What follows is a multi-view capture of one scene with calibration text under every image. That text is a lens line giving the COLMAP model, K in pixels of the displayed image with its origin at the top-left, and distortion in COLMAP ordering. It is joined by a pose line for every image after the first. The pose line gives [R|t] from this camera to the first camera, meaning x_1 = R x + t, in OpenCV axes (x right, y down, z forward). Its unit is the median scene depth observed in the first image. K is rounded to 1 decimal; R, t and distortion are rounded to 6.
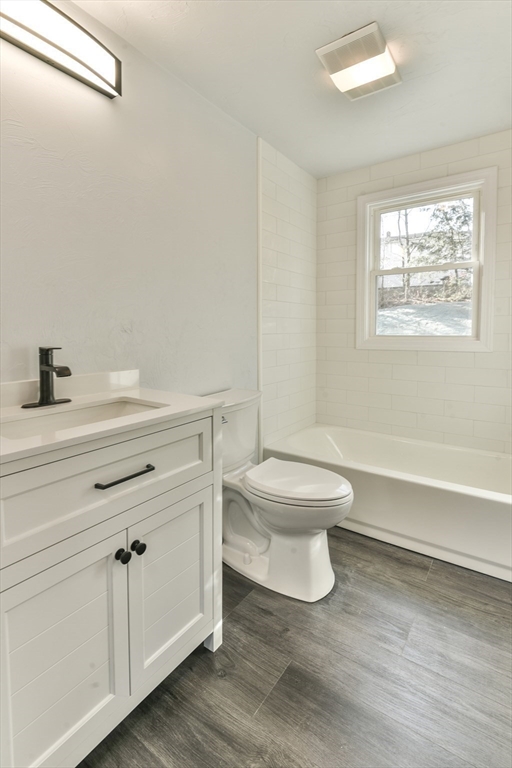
lens RADIAL K [[359.4, 0, 315.6], [0, 359.4, 382.4], [0, 0, 1]] dist [0.003574, -0.001138]
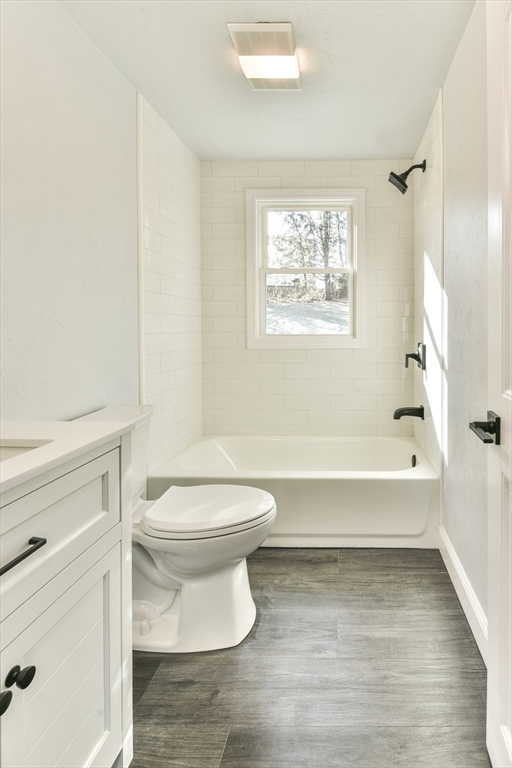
lens RADIAL K [[367.5, 0, 256.2], [0, 367.5, 364.1], [0, 0, 1]] dist [0.004132, -0.004500]
pose [[0.848418, -0.049857, 0.526973, -0.396299], [0.074071, 0.996941, -0.024933, -0.030474], [-0.524118, 0.060187, 0.849516, 0.189953]]
